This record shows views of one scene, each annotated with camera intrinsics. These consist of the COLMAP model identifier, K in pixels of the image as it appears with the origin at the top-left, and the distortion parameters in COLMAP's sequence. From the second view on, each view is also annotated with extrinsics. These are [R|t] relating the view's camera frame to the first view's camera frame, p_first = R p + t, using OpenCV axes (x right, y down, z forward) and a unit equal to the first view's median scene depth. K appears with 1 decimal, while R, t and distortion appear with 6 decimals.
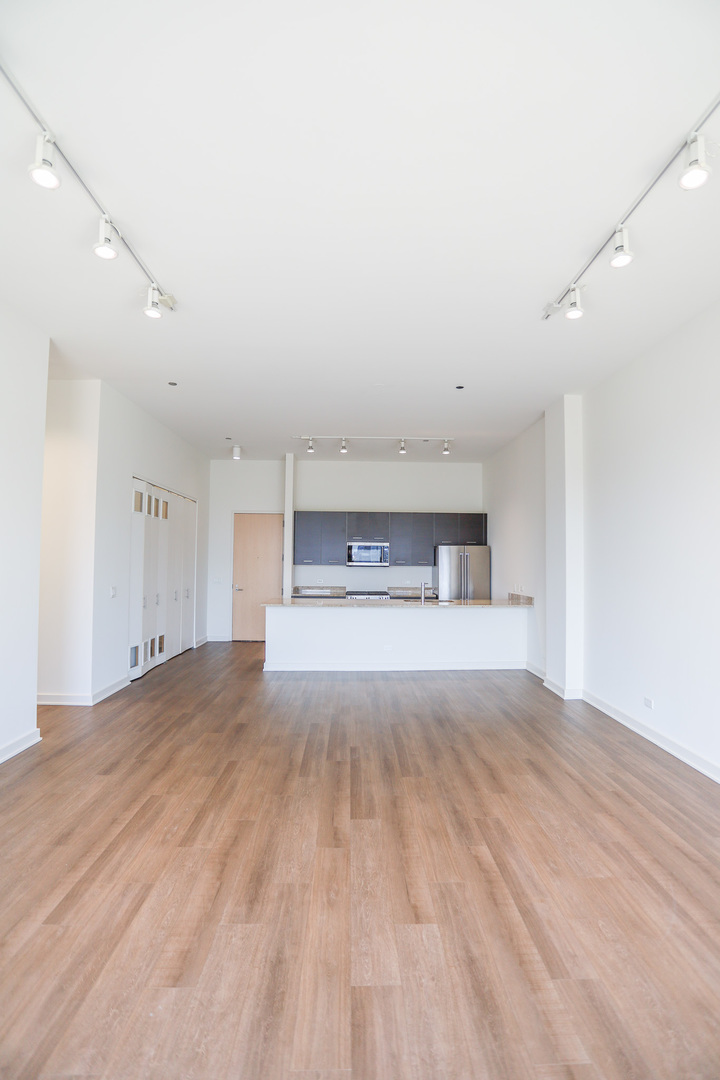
lens RADIAL K [[529.9, 0, 360.0], [0, 529.9, 540.0], [0, 0, 1]] dist [-0.082382, 0.000367]
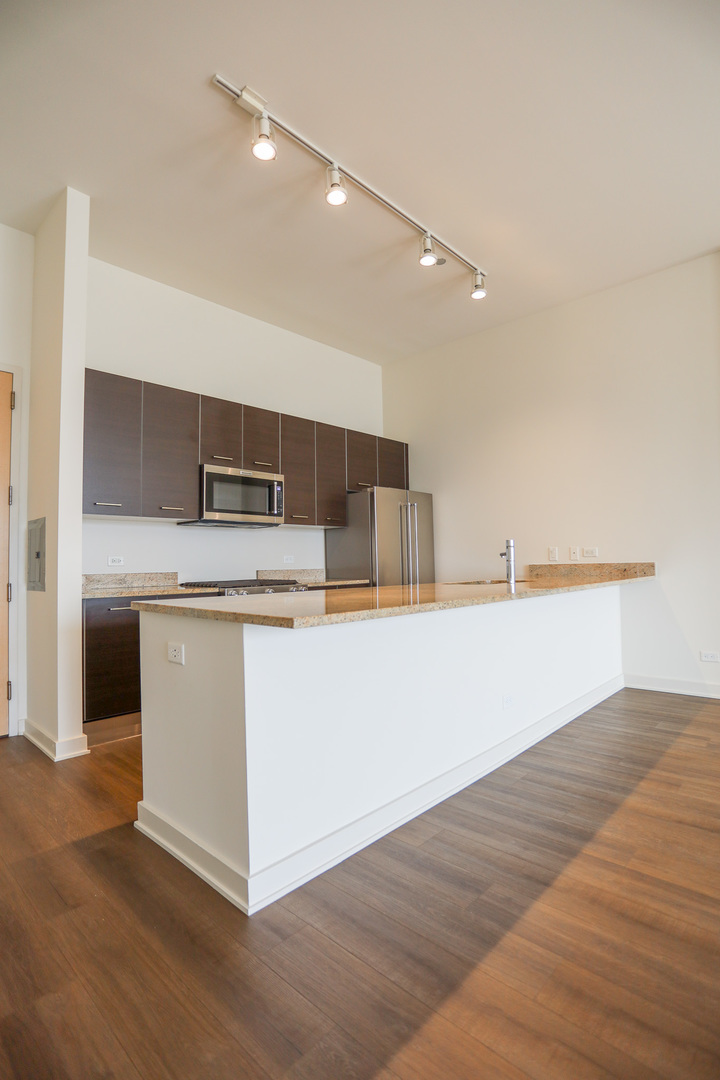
lens RADIAL K [[529.9, 0, 360.0], [0, 529.9, 540.0], [0, 0, 1]] dist [-0.082382, 0.000367]
pose [[0.695345, 0.013800, 0.718543, -0.233731], [-0.008781, 0.999904, -0.010706, 0.067782], [-0.718622, 0.001135, 0.695400, 0.633145]]
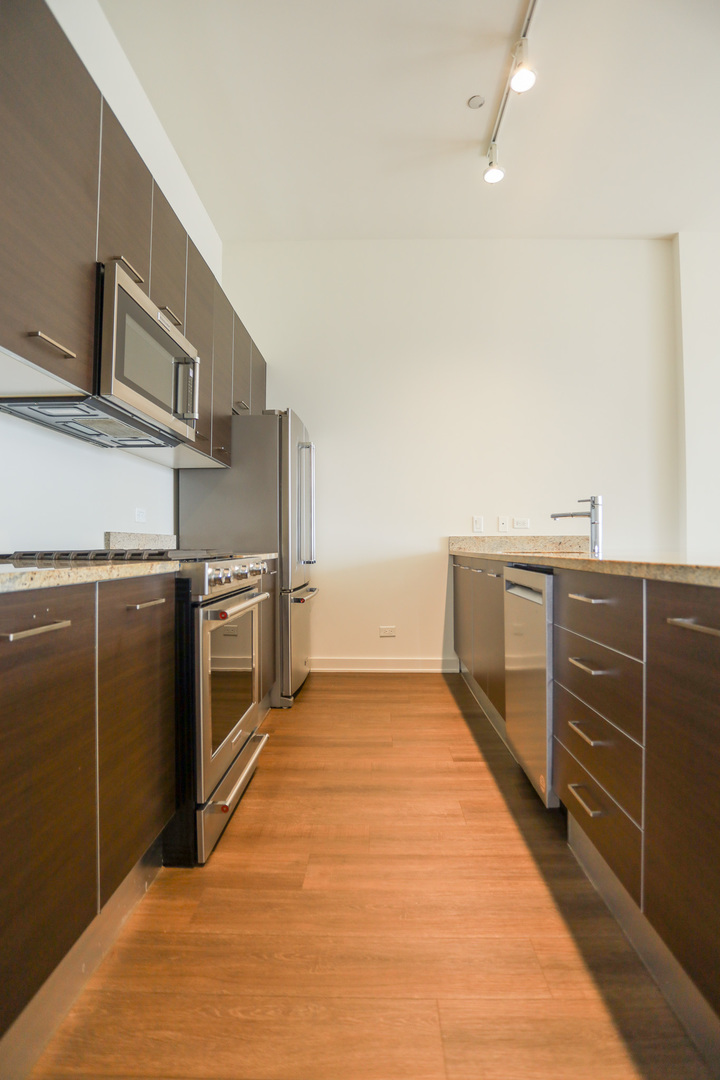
lens RADIAL K [[549.9, 0, 360.0], [0, 549.9, 540.0], [0, 0, 1]] dist [-0.049499, 0.000141]
pose [[0.039902, 0.005416, 0.999189, -0.197359], [-0.039085, 0.999228, -0.003855, 0.092408], [-0.998439, -0.038899, 0.040082, 0.924885]]
